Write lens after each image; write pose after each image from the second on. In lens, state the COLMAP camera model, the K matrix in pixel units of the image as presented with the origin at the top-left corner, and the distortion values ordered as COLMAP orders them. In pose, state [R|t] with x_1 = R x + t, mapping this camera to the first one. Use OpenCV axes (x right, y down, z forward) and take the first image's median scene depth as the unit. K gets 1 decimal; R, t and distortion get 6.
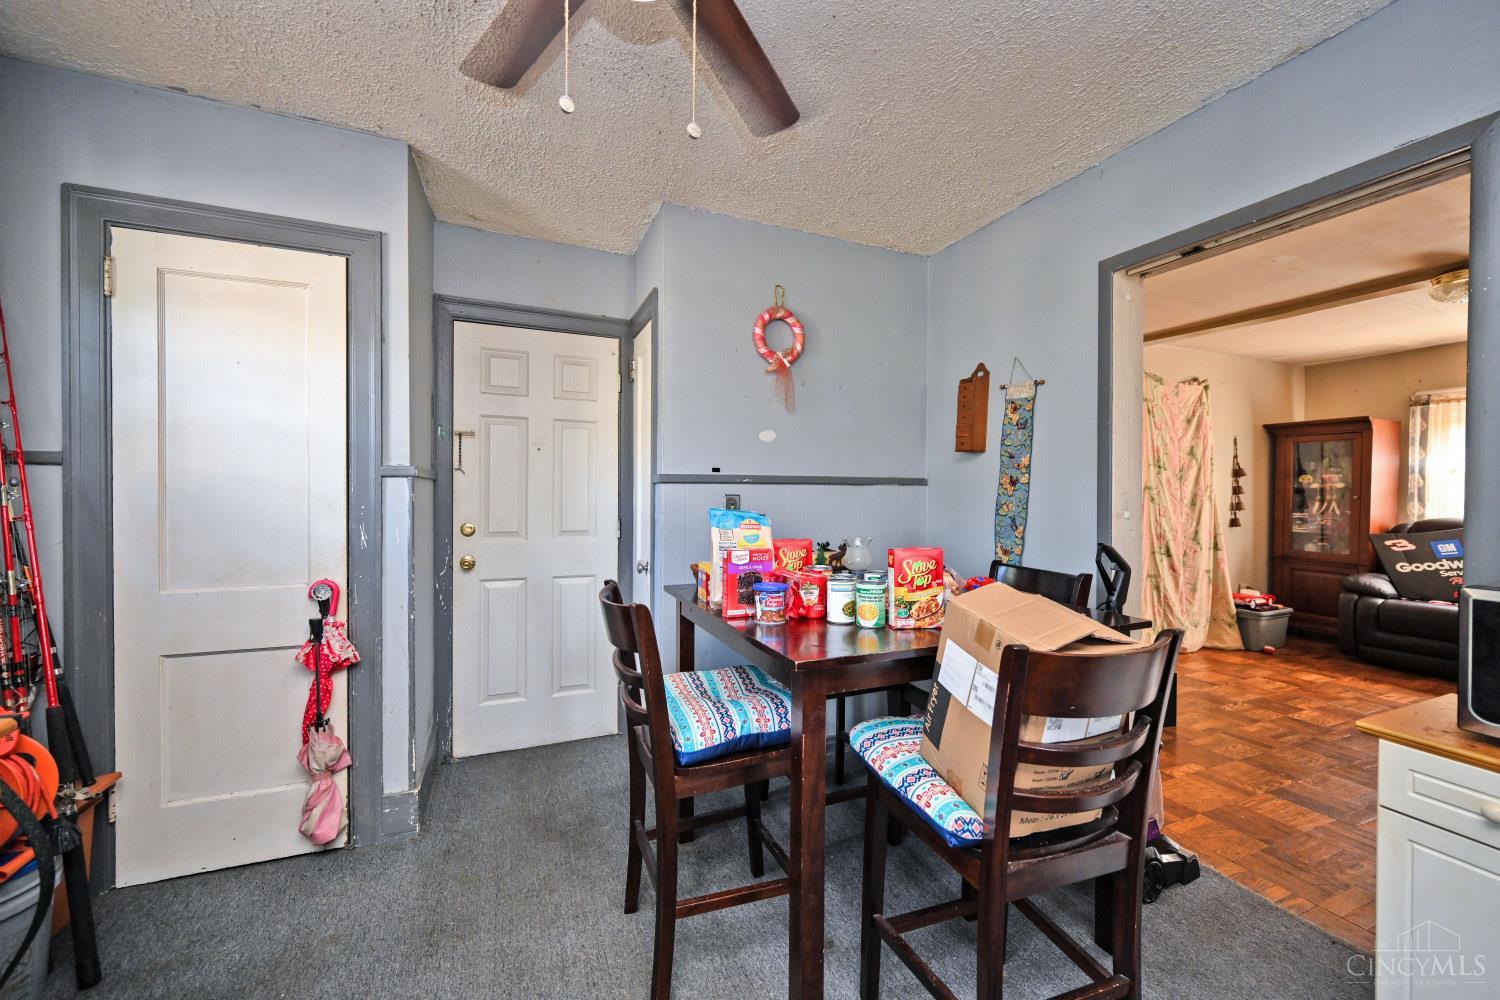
lens RADIAL K [[590.6, 0, 752.0], [0, 590.6, 499.1], [0, 0, 1]] dist [-0.000082, -0.000203]
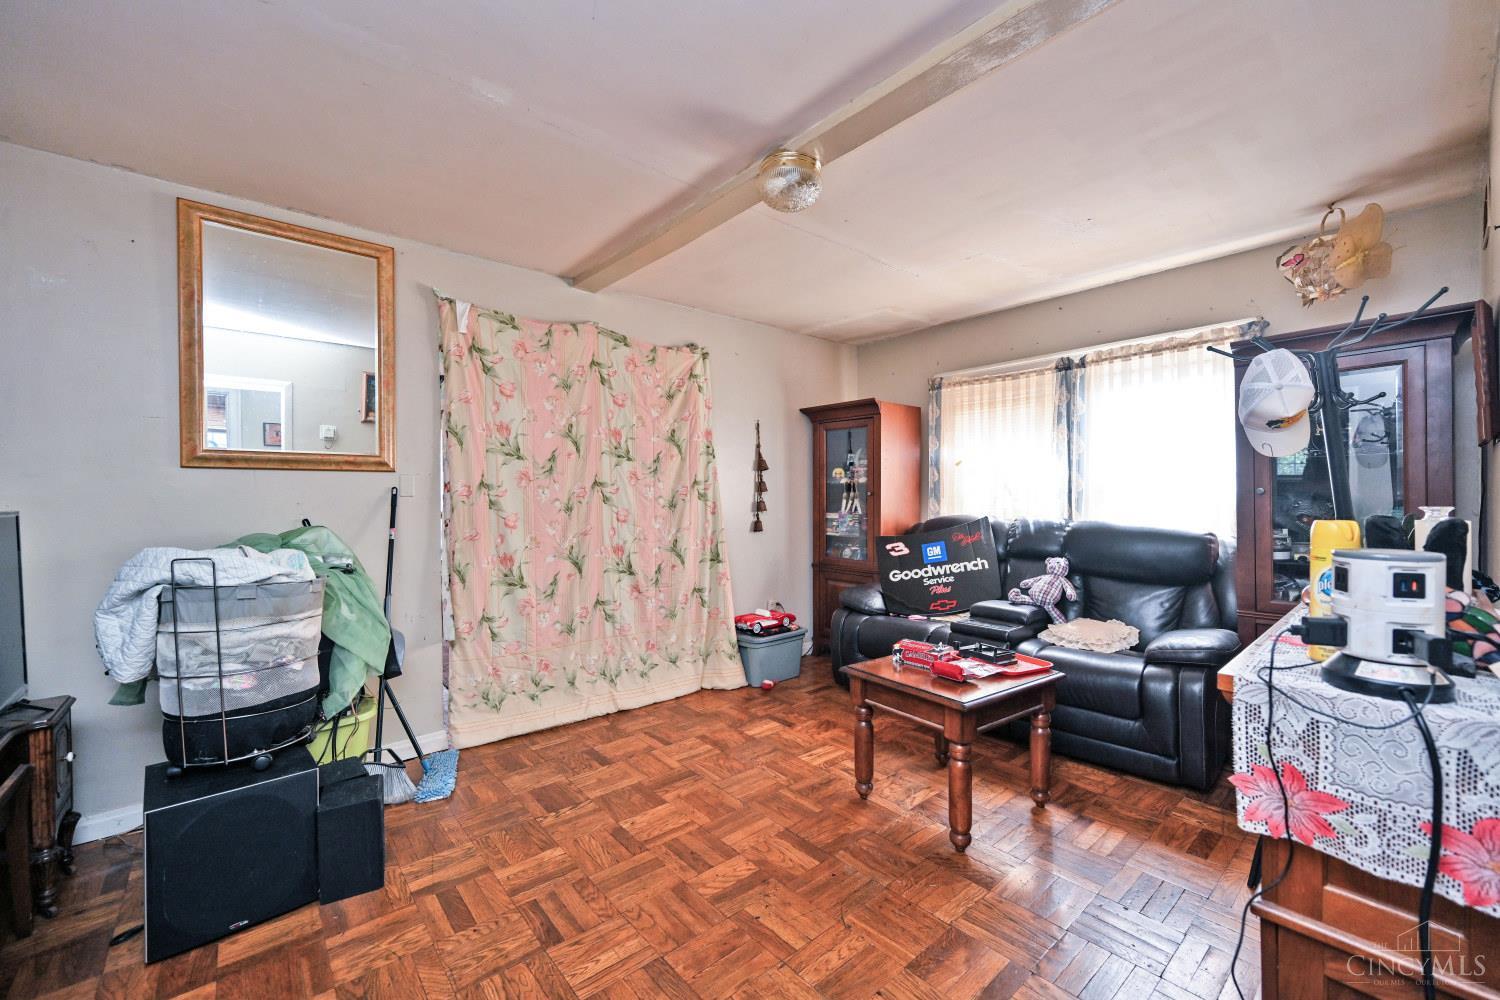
lens RADIAL K [[590.6, 0, 749.2], [0, 590.6, 499.6], [0, 0, 1]] dist [-0.000082, -0.000203]
pose [[0.959816, -0.013555, 0.280302, 0.695295], [0.016547, 0.999829, -0.008311, 0.011105], [-0.280141, 0.012615, 0.959876, 0.258988]]
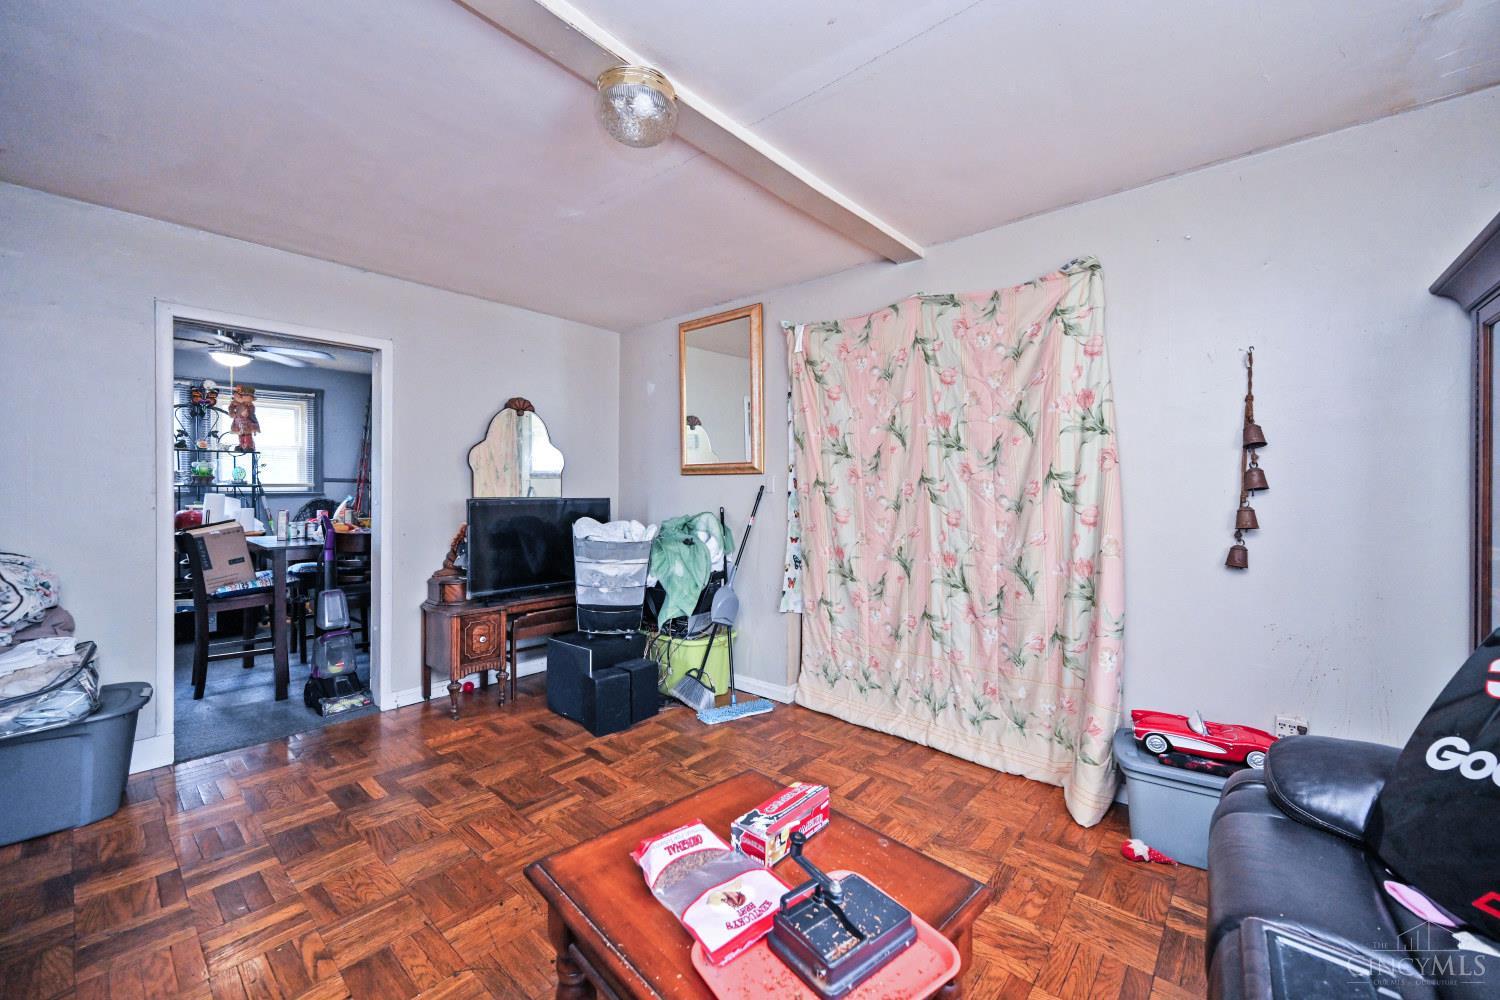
lens RADIAL K [[590.6, 0, 749.1], [0, 590.6, 511.3], [0, 0, 1]] dist [-0.000082, -0.000203]
pose [[0.421578, 0.036064, -0.906075, 1.270053], [-0.004417, 0.999279, 0.037719, -0.008489], [0.906781, -0.011900, 0.421433, 0.605979]]
